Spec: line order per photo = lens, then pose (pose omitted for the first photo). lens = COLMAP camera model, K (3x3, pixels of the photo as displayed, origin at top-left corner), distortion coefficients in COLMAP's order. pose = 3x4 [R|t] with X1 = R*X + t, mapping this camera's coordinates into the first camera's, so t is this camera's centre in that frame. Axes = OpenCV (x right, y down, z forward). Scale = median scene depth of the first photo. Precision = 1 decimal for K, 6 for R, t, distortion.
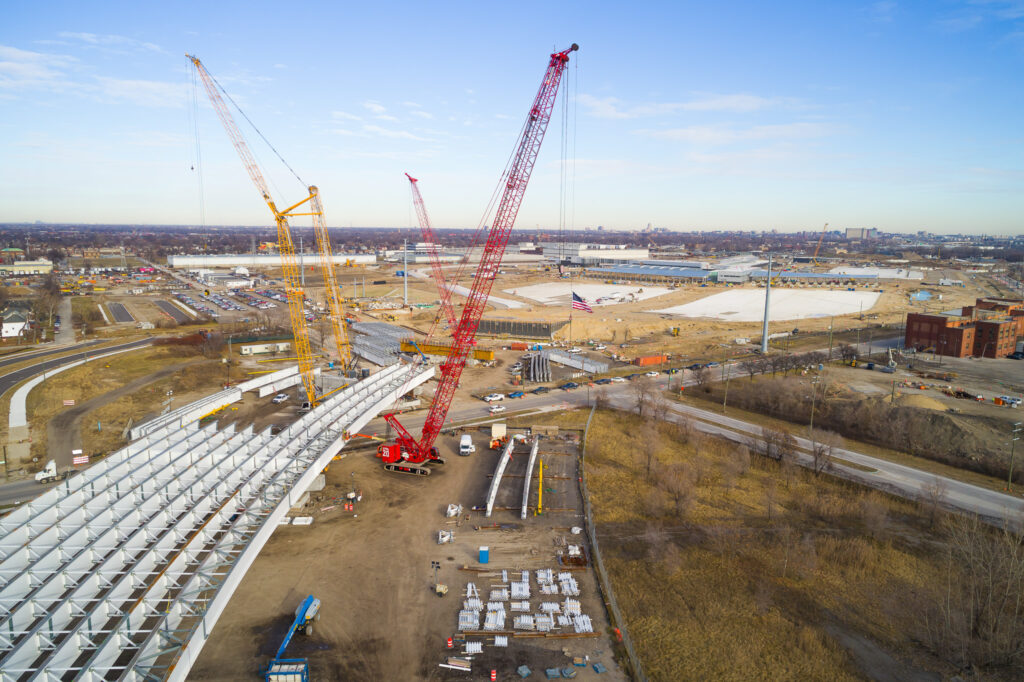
lens RADIAL K [[686.5, 0, 512.0], [0, 686.5, 341.0], [0, 0, 1]] dist [-0.003650, 0.005691]
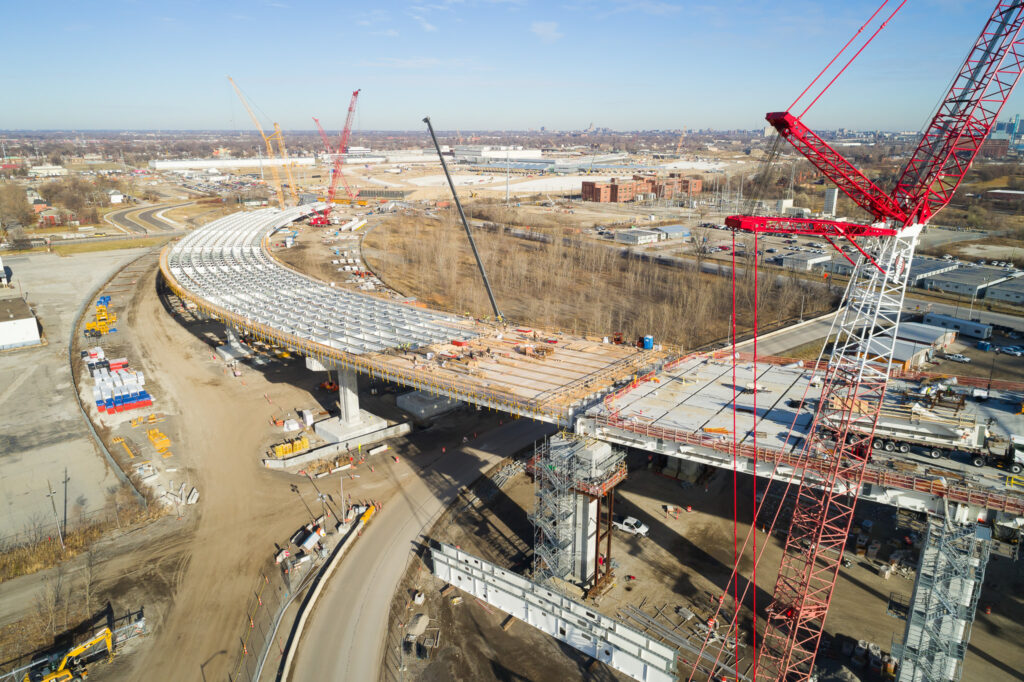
lens RADIAL K [[686.5, 0, 512.0], [0, 686.5, 341.0], [0, 0, 1]] dist [-0.003650, 0.005691]
pose [[0.997414, -0.032277, 0.064216, 0.080192], [0.023184, 0.990215, 0.137614, 0.048144], [-0.068029, -0.135770, 0.988402, -0.352560]]
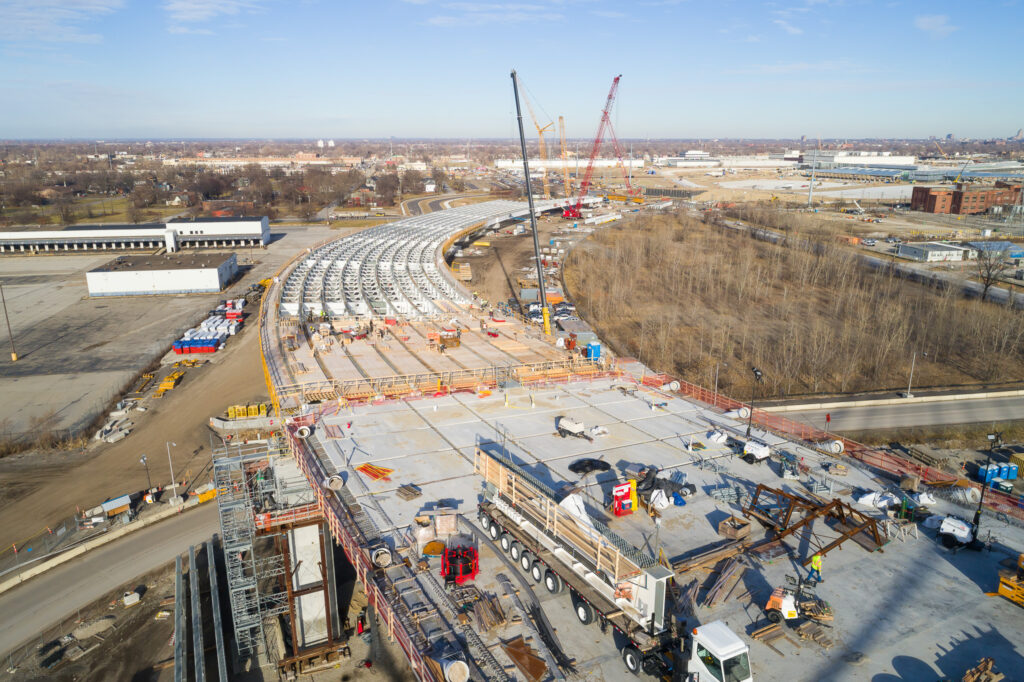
lens RADIAL K [[699.1, 0, 512.0], [0, 699.1, 341.0], [0, 0, 1]] dist [0.000674, 0.002240]
pose [[0.907760, 0.105859, -0.405914, 0.148188], [-0.057408, 0.989881, 0.129771, 0.054703], [0.415544, -0.094498, 0.904651, -0.310331]]
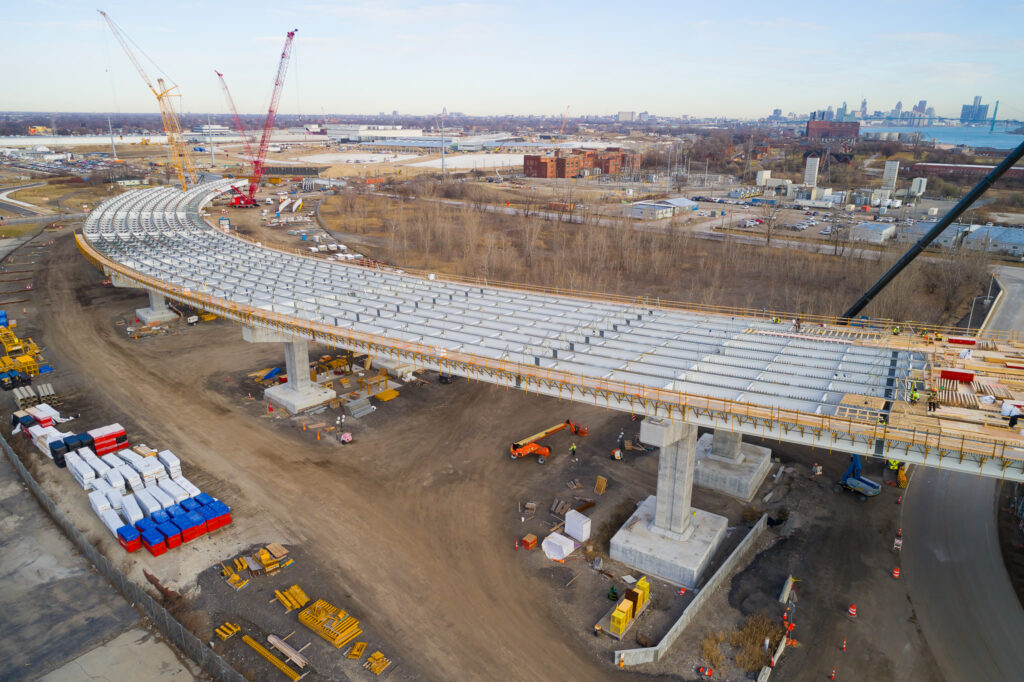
lens RADIAL K [[692.7, 0, 512.0], [0, 692.7, 341.0], [0, 0, 1]] dist [-0.004264, 0.006103]
pose [[0.960721, -0.088726, 0.262952, 0.011316], [0.047099, 0.985898, 0.160582, 0.050138], [-0.273492, -0.141889, 0.951352, -0.266336]]
